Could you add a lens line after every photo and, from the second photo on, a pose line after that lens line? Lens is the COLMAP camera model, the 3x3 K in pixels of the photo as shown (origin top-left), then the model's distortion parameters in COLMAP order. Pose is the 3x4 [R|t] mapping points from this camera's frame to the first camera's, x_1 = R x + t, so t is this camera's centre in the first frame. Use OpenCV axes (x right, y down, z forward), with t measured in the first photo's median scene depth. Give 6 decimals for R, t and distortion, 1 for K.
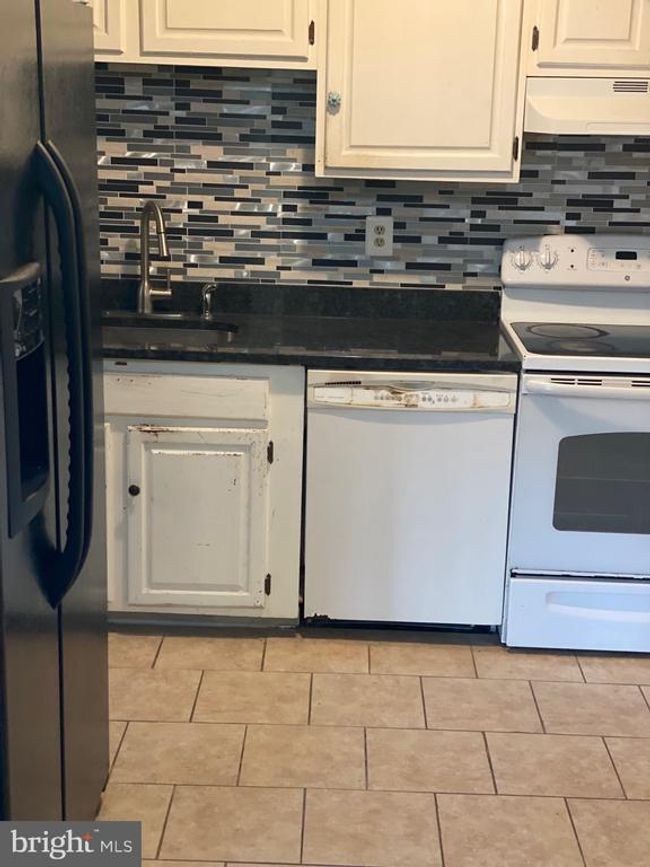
lens RADIAL K [[1324.9, 0, 343.2], [0, 1324.9, 427.5], [0, 0, 1]] dist [0.130183, 0.000000]
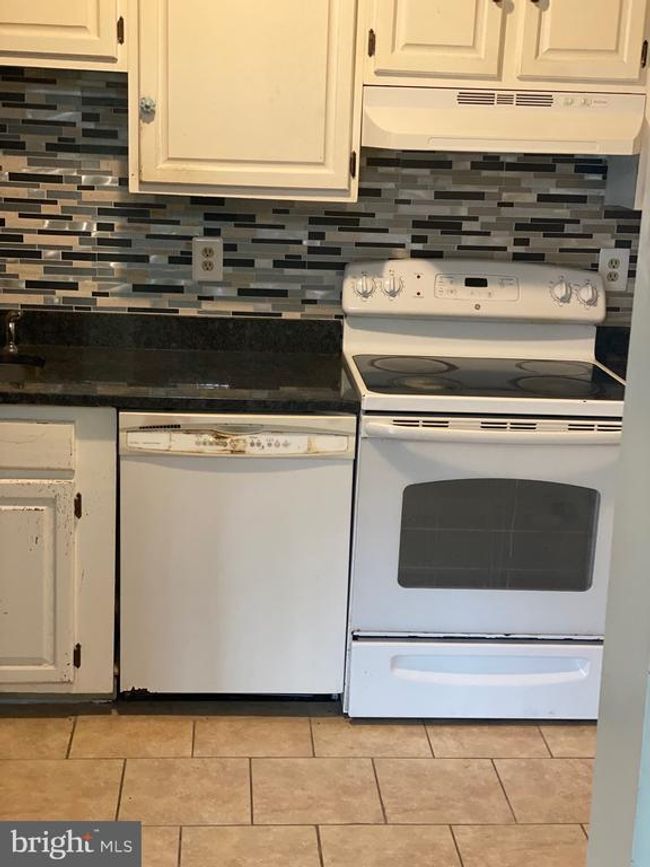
lens RADIAL K [[1324.9, 0, 342.9], [0, 1324.9, 432.1], [0, 0, 1]] dist [0.130183, 0.000000]
pose [[0.995903, -0.008874, 0.089997, 0.039696], [0.009405, 0.999941, -0.005477, -0.022991], [-0.089943, 0.006301, 0.995927, 0.104420]]
